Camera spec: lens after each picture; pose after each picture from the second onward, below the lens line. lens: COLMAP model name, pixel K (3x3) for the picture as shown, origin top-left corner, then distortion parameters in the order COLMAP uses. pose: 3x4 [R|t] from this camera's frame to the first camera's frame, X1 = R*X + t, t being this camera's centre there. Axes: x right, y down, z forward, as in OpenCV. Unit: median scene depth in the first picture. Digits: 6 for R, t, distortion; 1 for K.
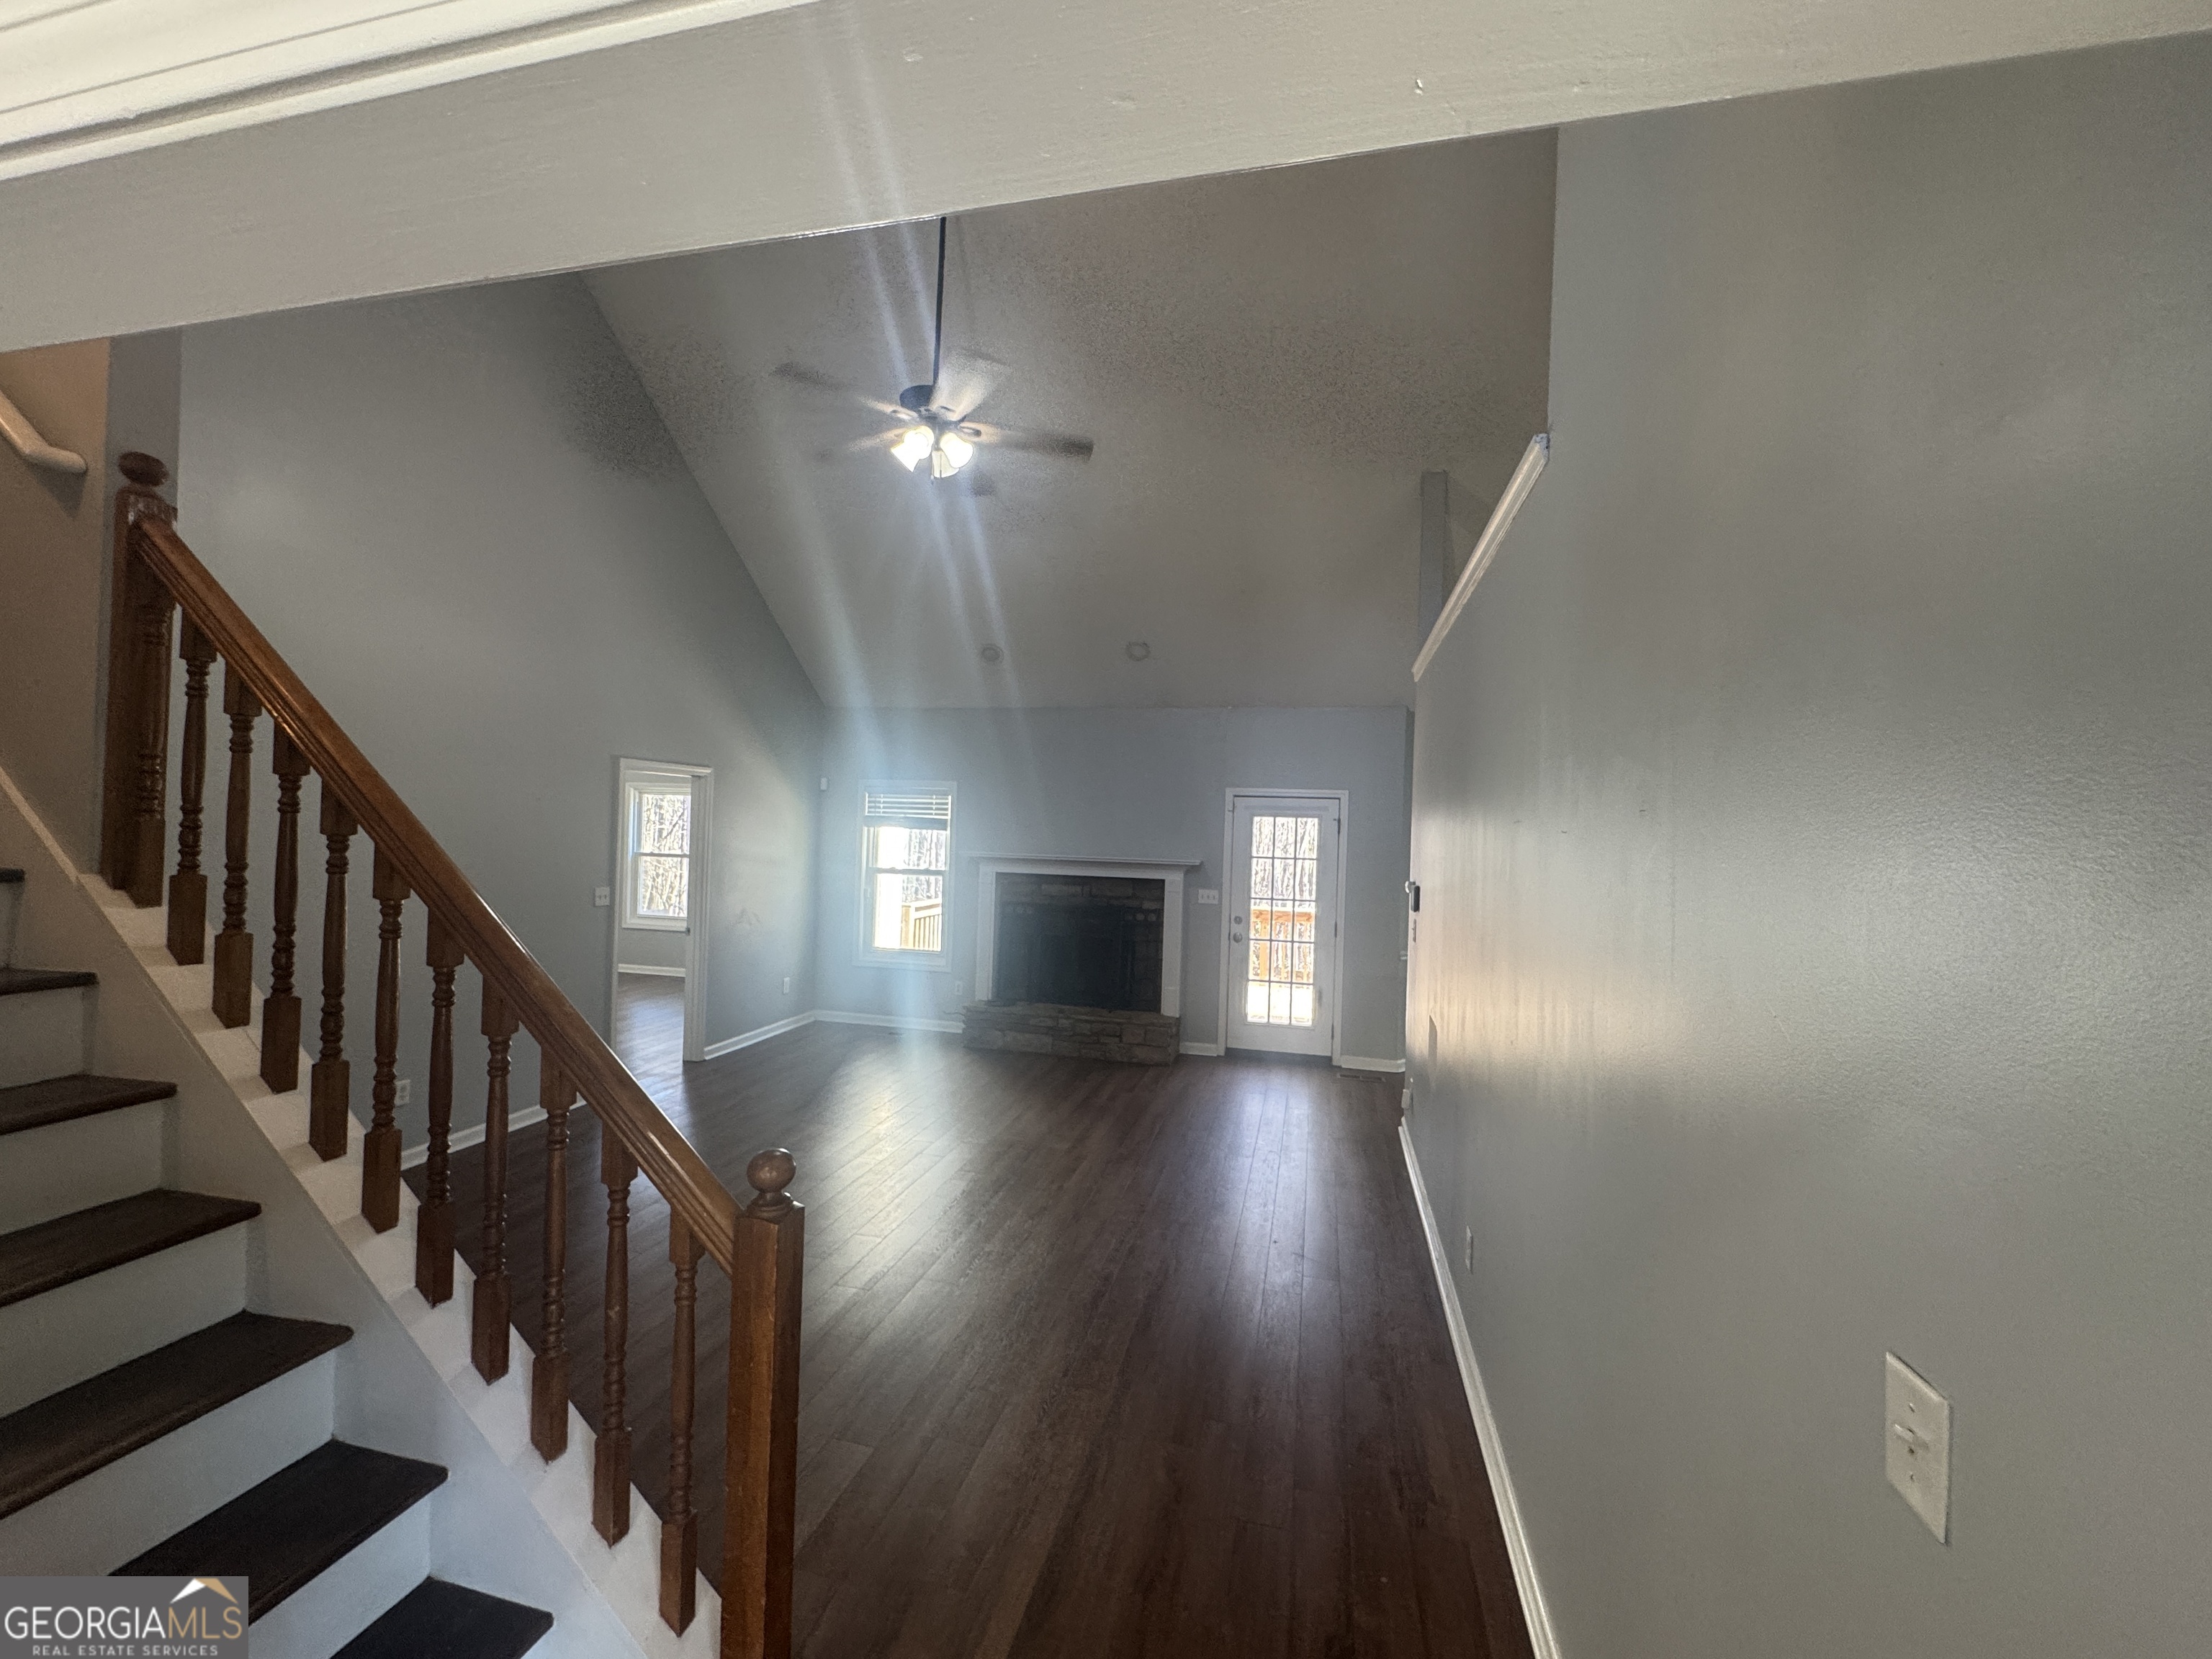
lens RADIAL K [[881.5, 0, 1104.7], [0, 881.5, 824.9], [0, 0, 1]] dist [-0.002280, 0.000462]
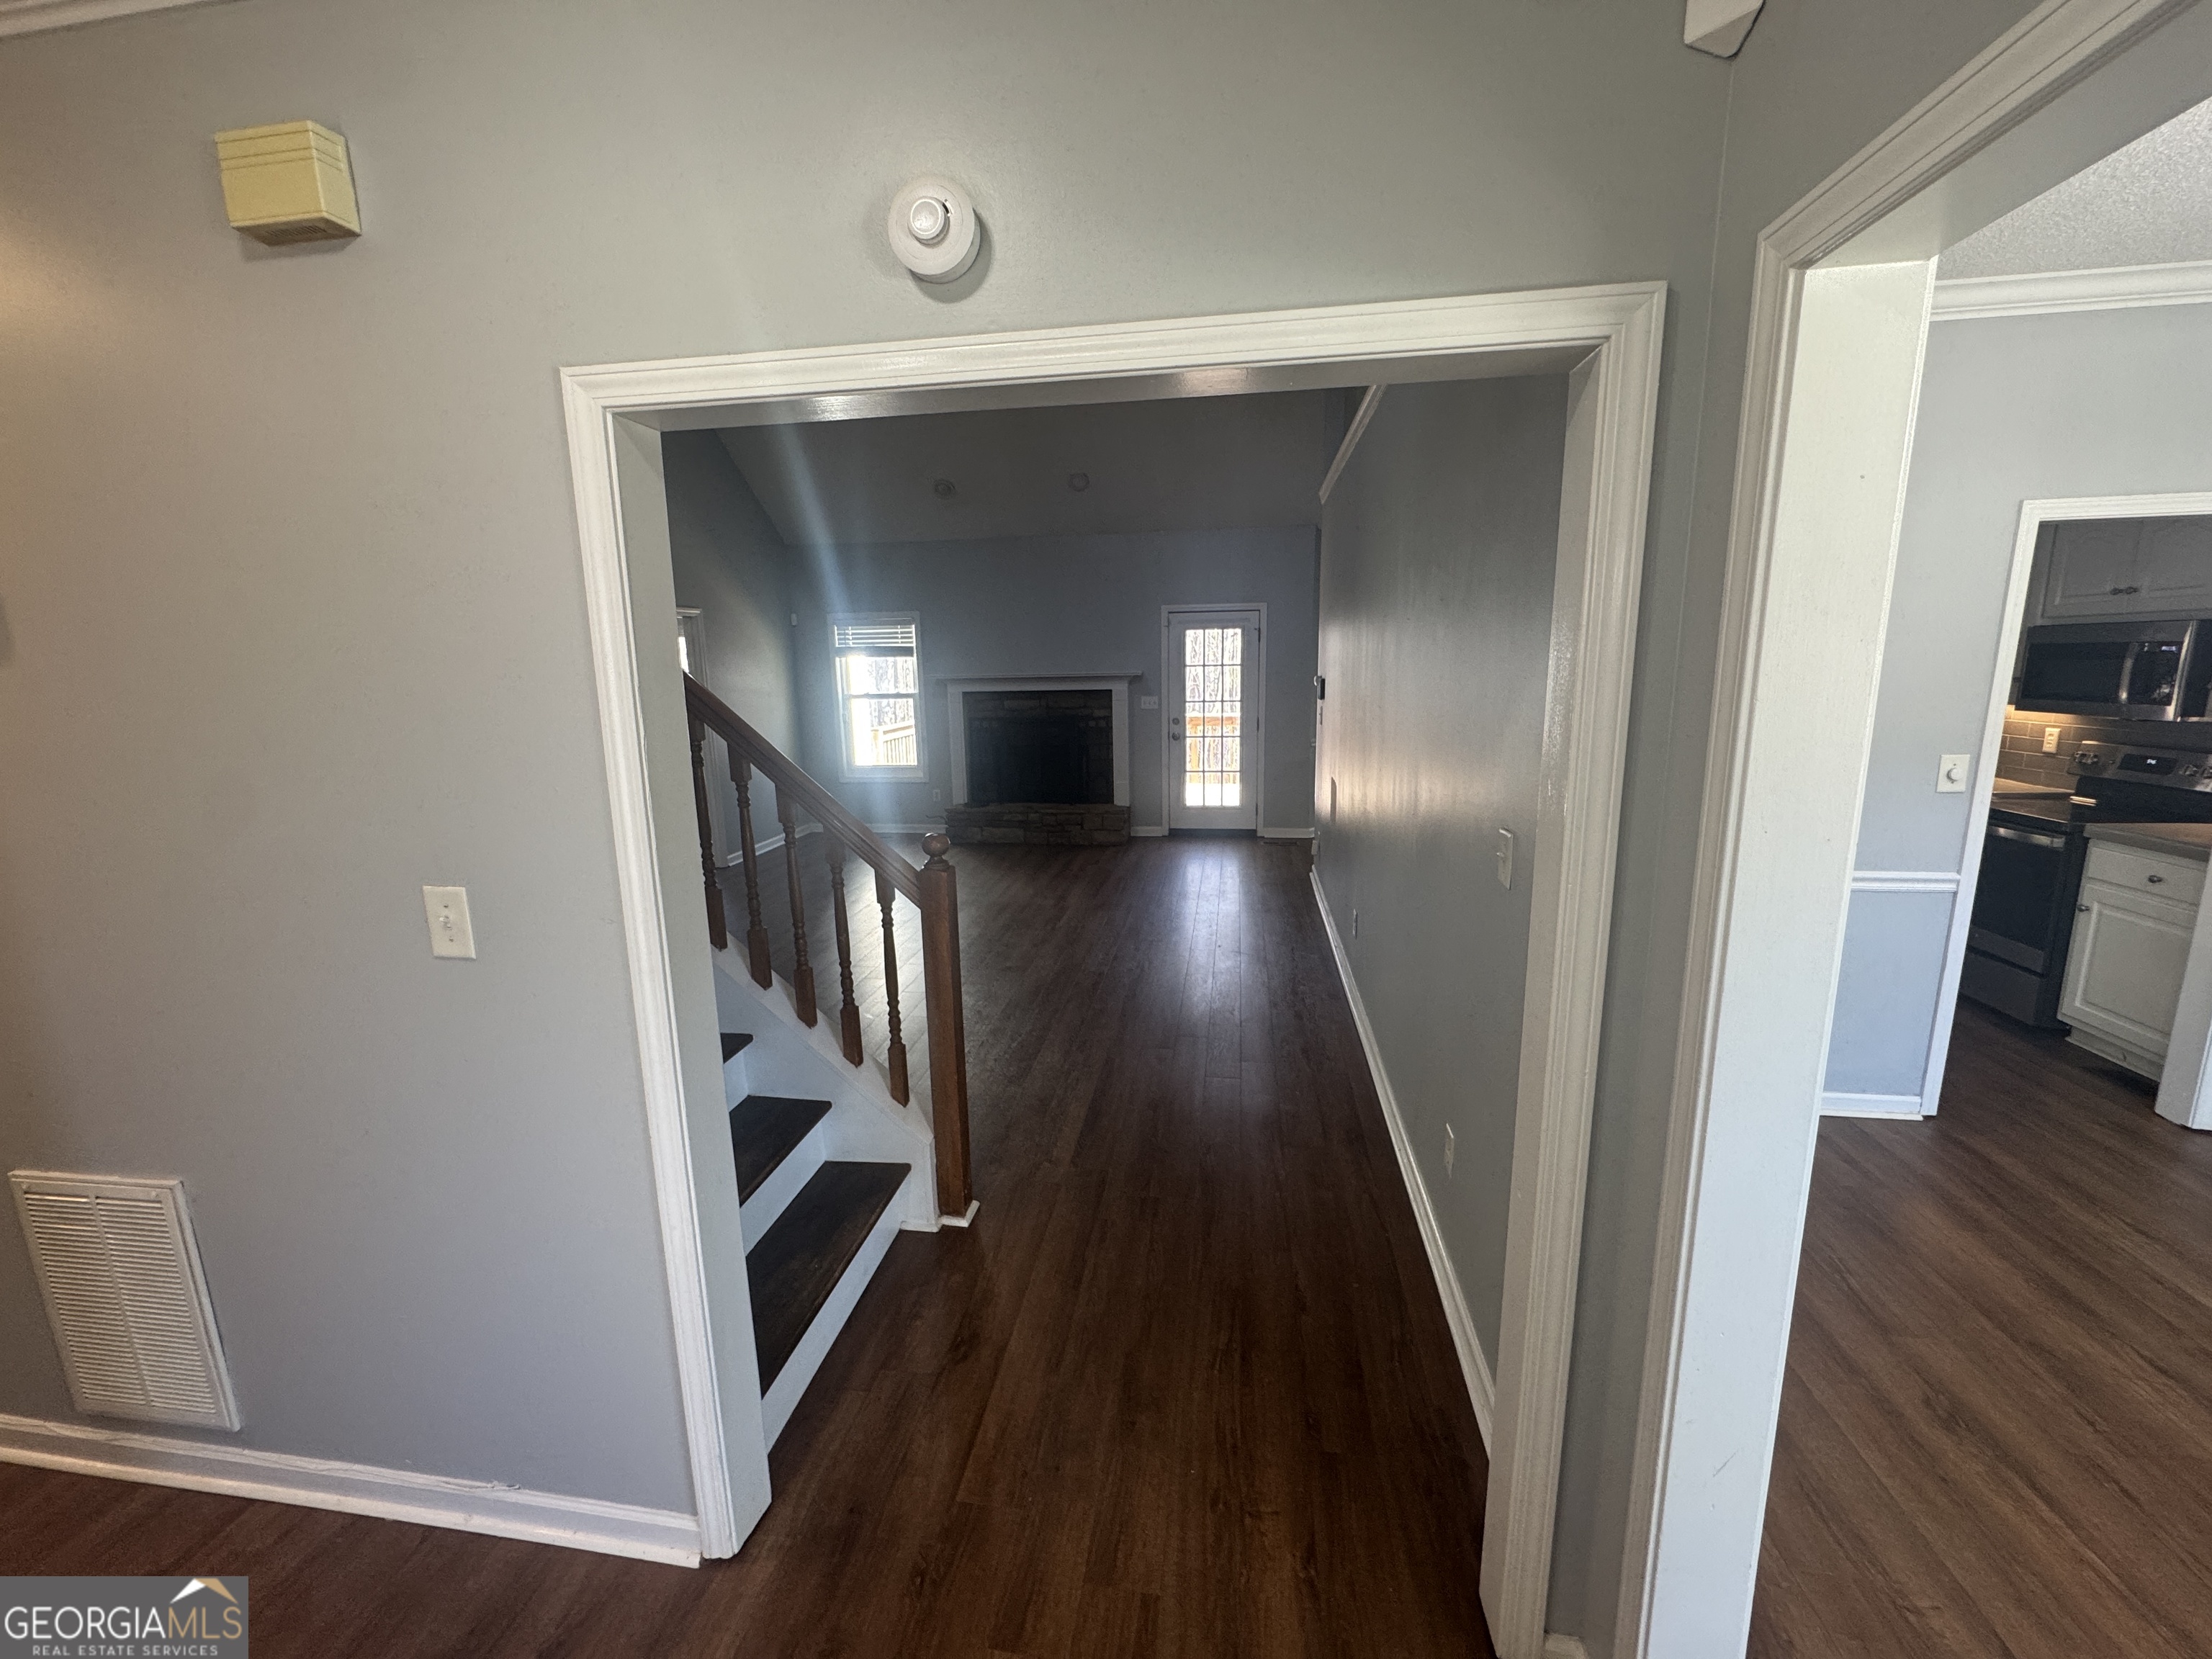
lens RADIAL K [[881.5, 0, 1101.6], [0, 881.5, 828.4], [0, 0, 1]] dist [-0.002280, 0.000462]
pose [[0.994705, -0.066620, 0.078252, -0.048171], [0.050066, 0.979096, 0.197141, 0.011884], [-0.089750, -0.192180, 0.977247, -0.164085]]
